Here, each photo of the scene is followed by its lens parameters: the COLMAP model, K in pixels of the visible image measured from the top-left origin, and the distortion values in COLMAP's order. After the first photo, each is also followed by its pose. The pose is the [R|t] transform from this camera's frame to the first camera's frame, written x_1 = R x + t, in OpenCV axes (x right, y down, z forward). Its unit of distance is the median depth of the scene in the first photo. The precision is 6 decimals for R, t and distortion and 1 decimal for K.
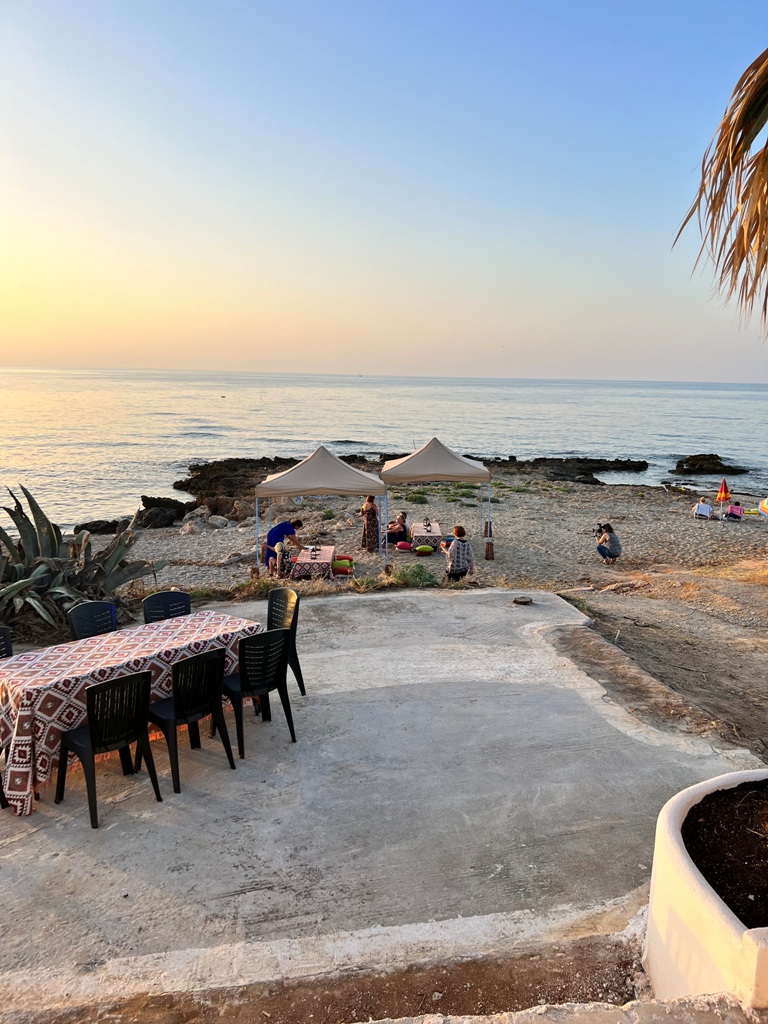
lens RADIAL K [[785.5, 0, 409.2], [0, 785.5, 536.8], [0, 0, 1]] dist [0.041466, -0.031573]
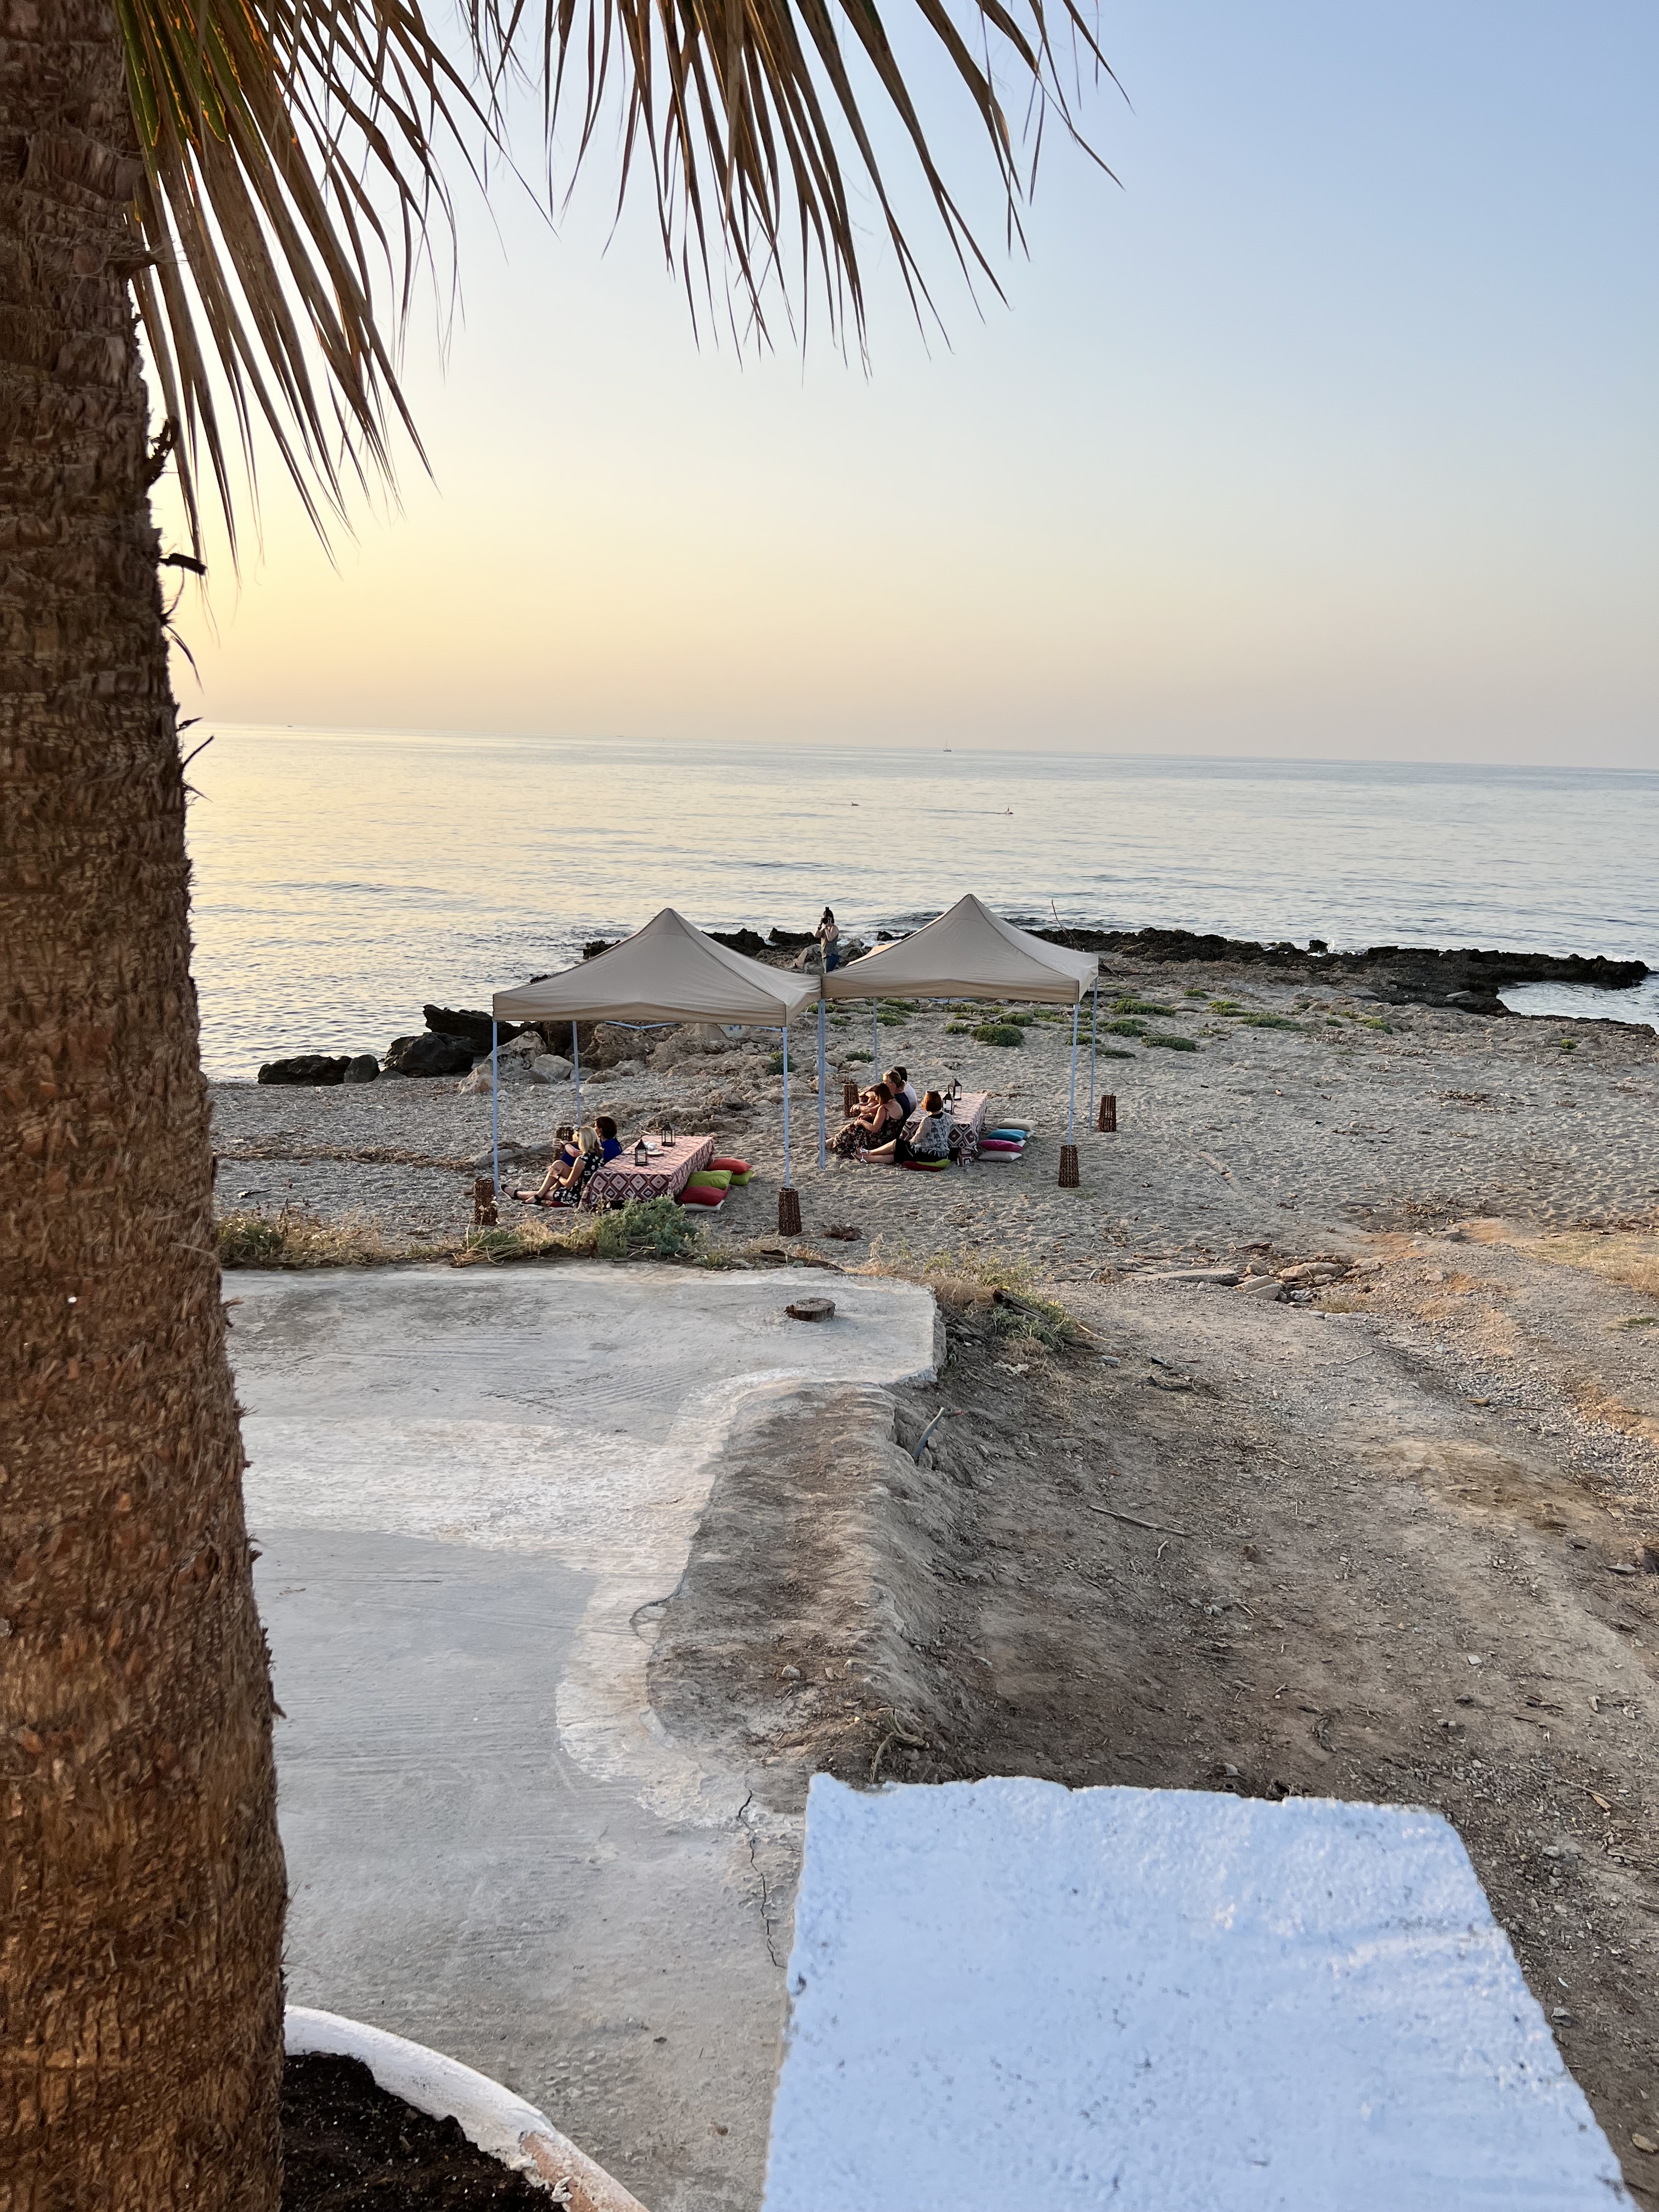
lens RADIAL K [[1696.9, 0, 901.6], [0, 1696.9, 1136.9], [0, 0, 1]] dist [0.041466, -0.031573]
pose [[0.984555, 0.047537, -0.168496, 0.143228], [-0.044336, 0.998758, 0.022713, -0.012264], [0.169367, -0.014892, 0.985441, 0.068490]]
